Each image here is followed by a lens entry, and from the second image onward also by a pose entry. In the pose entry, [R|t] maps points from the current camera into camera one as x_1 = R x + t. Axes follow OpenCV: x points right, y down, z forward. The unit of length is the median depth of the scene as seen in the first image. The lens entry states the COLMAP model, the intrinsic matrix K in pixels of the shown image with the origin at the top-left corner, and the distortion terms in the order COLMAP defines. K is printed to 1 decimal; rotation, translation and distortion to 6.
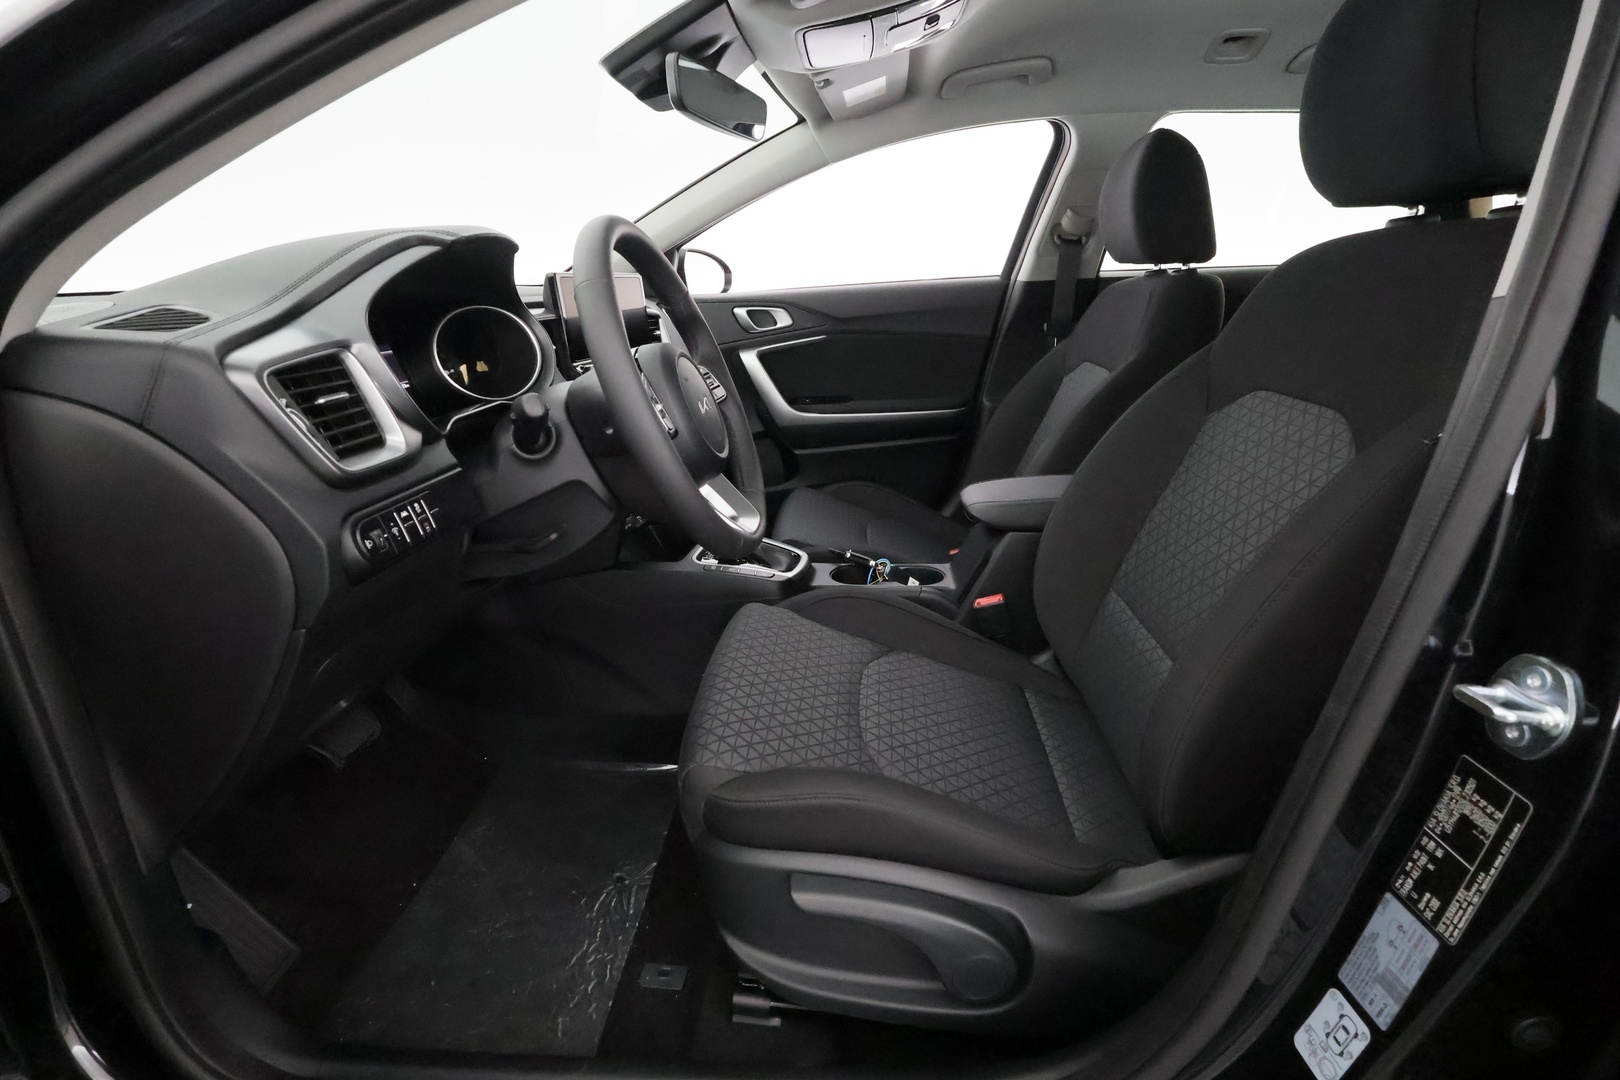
lens RADIAL K [[762.9, 0, 810.0], [0, 762.9, 540.0], [0, 0, 1]] dist [0.007259, 0.000772]
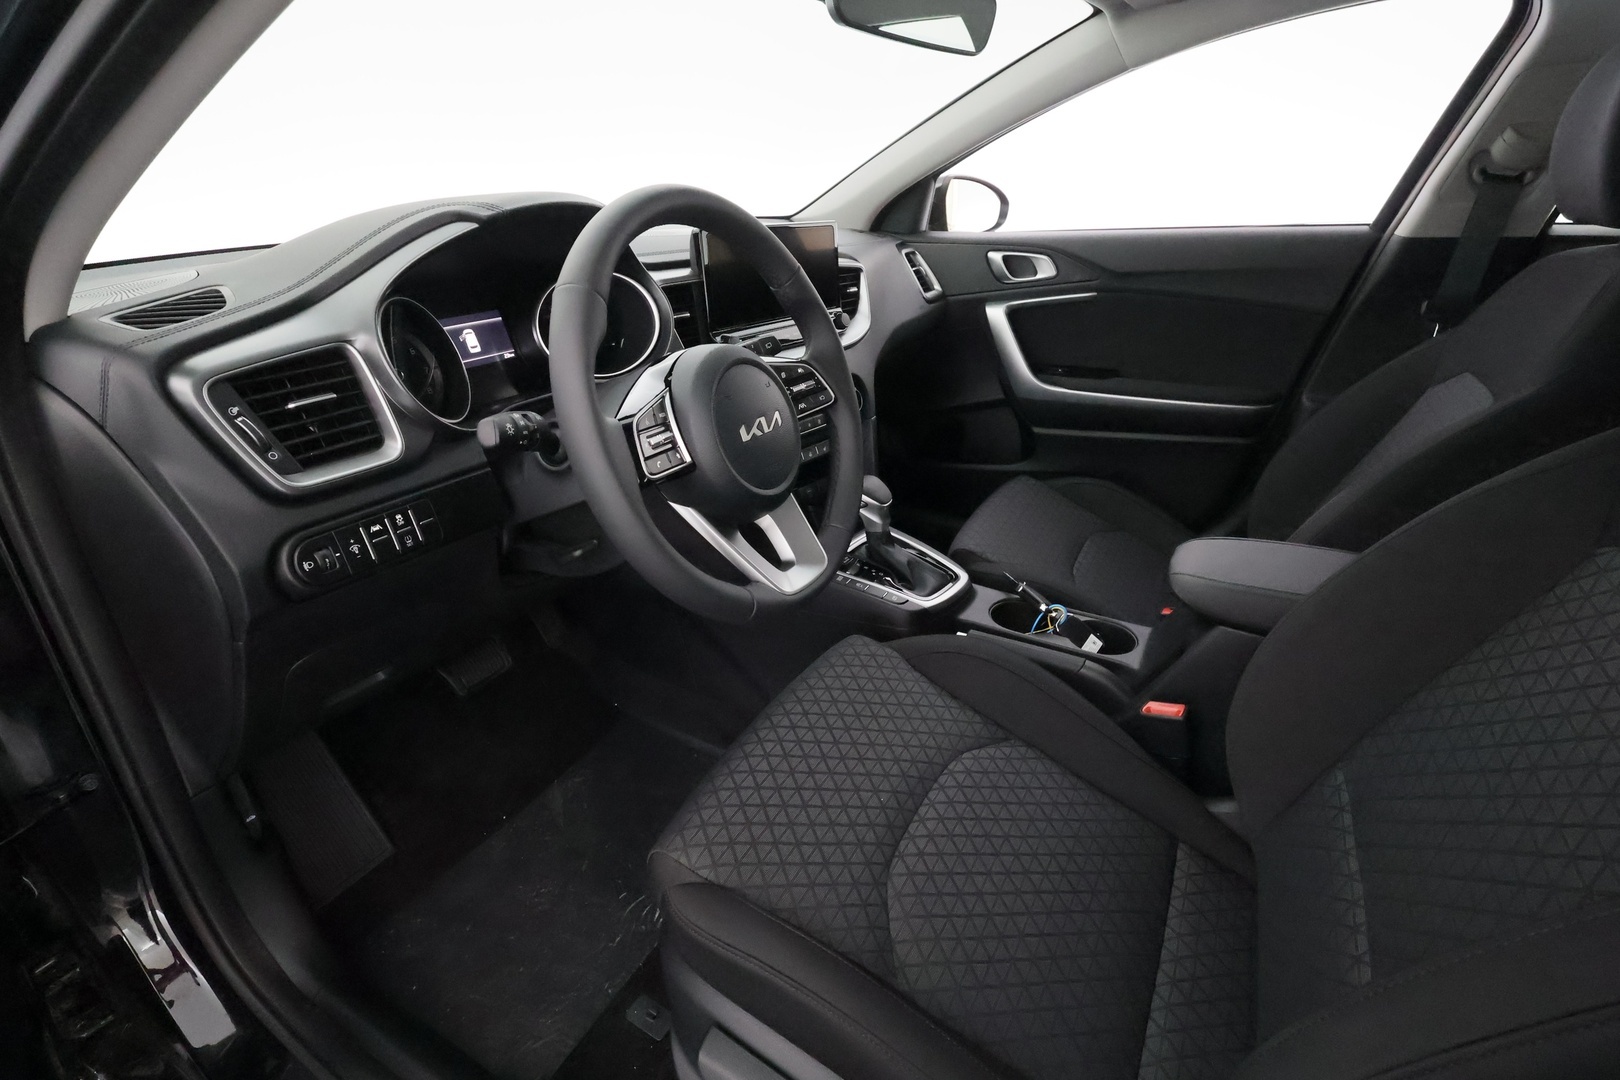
lens RADIAL K [[754.9, 0, 803.4], [0, 754.9, 546.3], [0, 0, 1]] dist [-0.001618, 0.000784]
pose [[0.899595, 0.202857, -0.386753, 0.153035], [-0.153969, 0.976031, 0.153808, -0.118557], [0.408684, -0.078817, 0.909266, 0.186343]]
